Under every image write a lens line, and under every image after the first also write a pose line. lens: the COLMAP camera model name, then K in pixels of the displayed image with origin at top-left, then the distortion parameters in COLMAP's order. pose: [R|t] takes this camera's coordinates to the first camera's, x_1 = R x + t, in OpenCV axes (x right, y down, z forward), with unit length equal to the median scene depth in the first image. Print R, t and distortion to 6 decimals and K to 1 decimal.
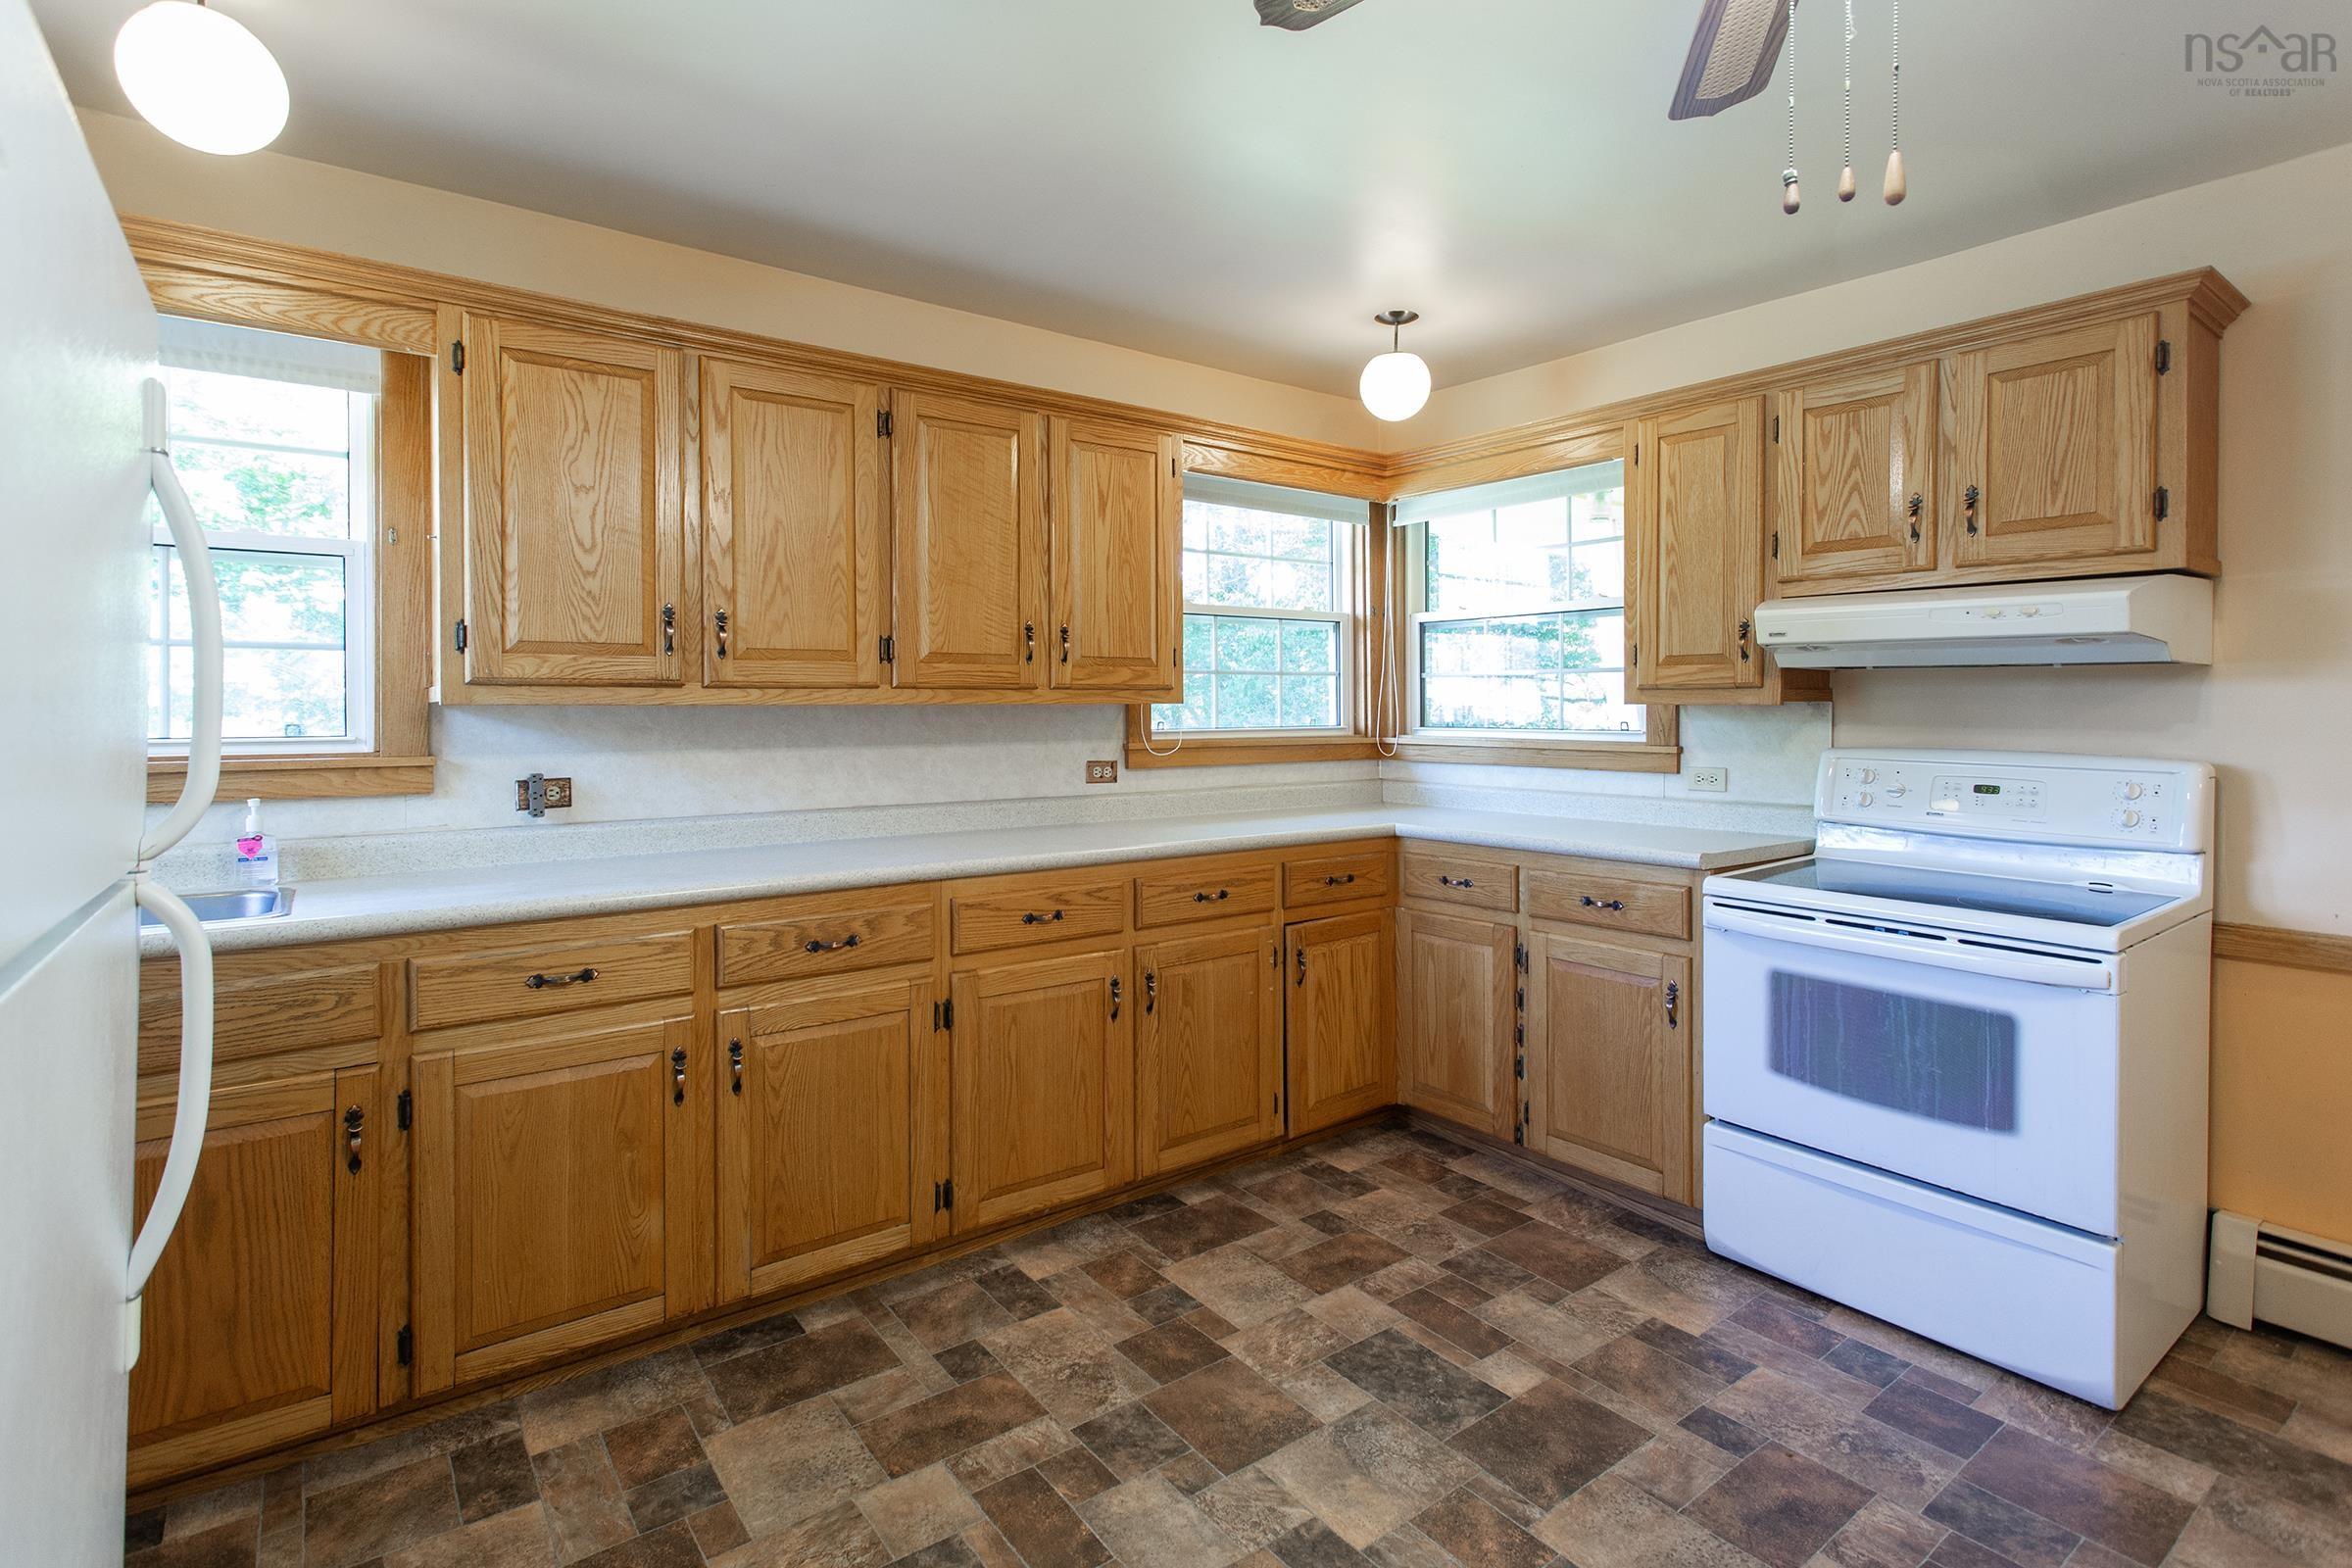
lens RADIAL K [[1042.2, 0, 1172.3], [0, 1042.2, 716.0], [0, 0, 1]] dist [0.003033, 0.000949]
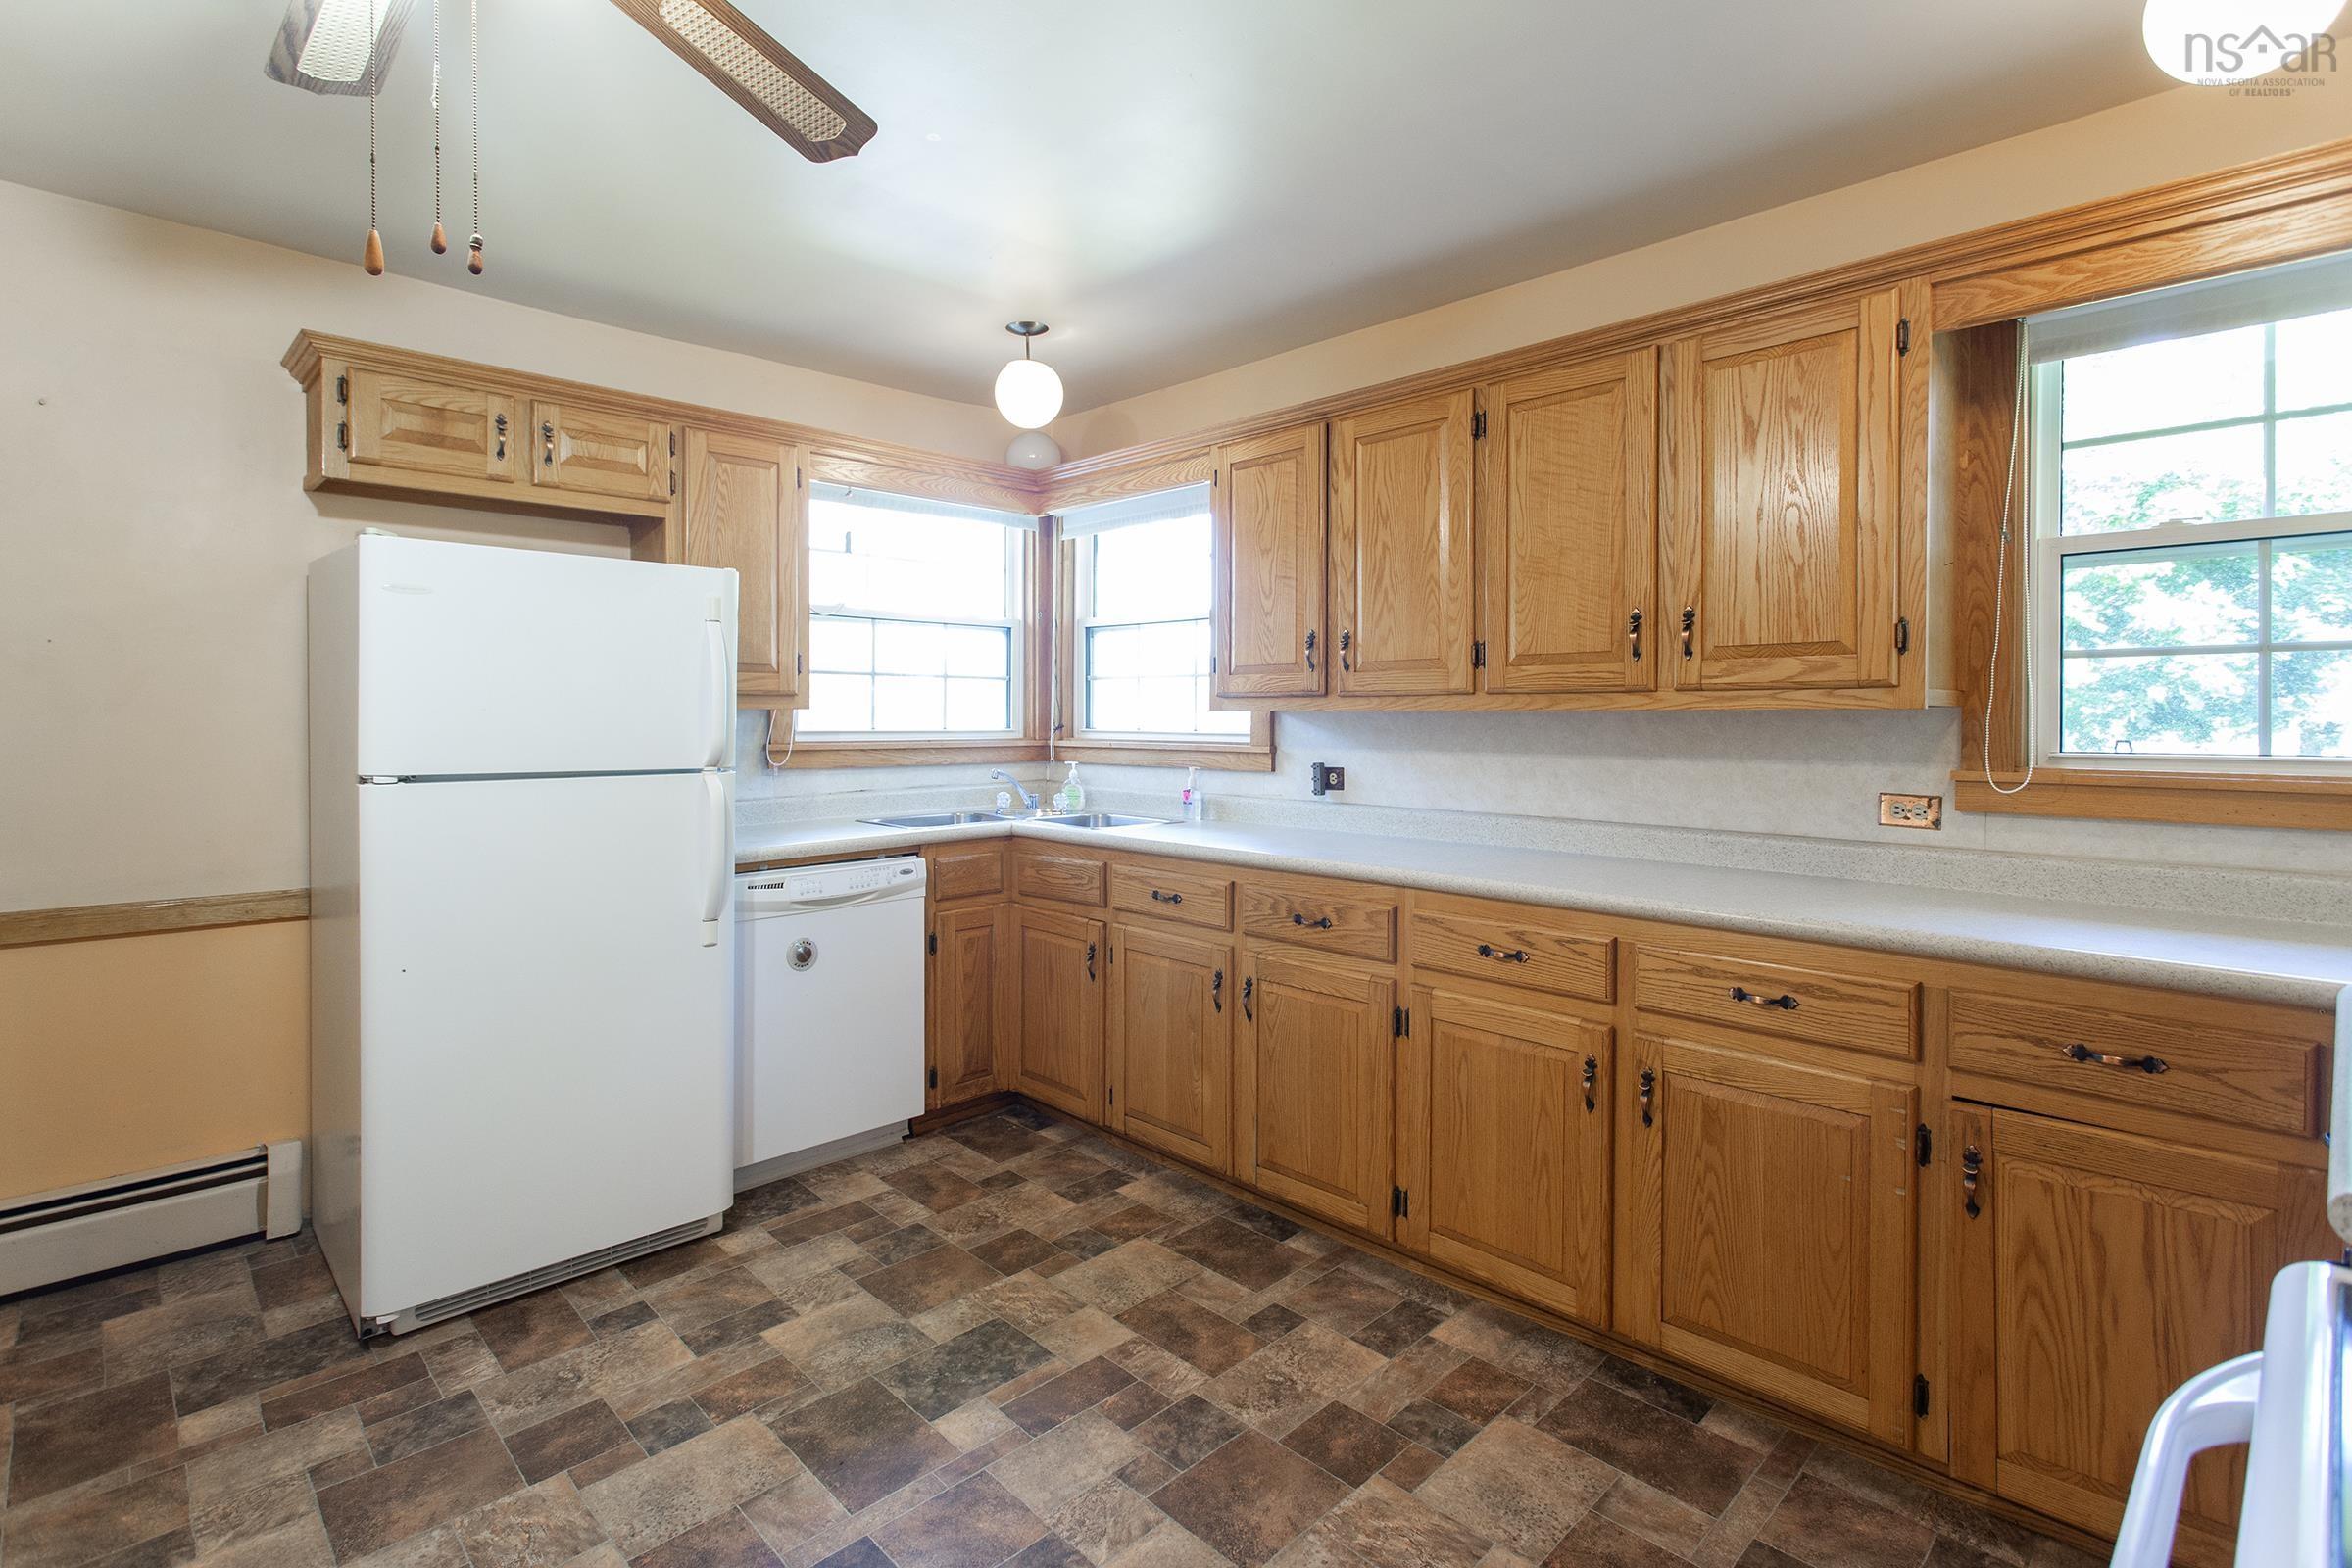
lens RADIAL K [[1142.4, 0, 1175.5], [0, 1142.4, 711.8], [0, 0, 1]] dist [-0.030561, 0.039606]
pose [[0.165117, 0.000429, -0.986274, 0.808827], [-0.009208, 0.999957, -0.001106, -0.006718], [0.986231, 0.009264, 0.165114, 0.595831]]
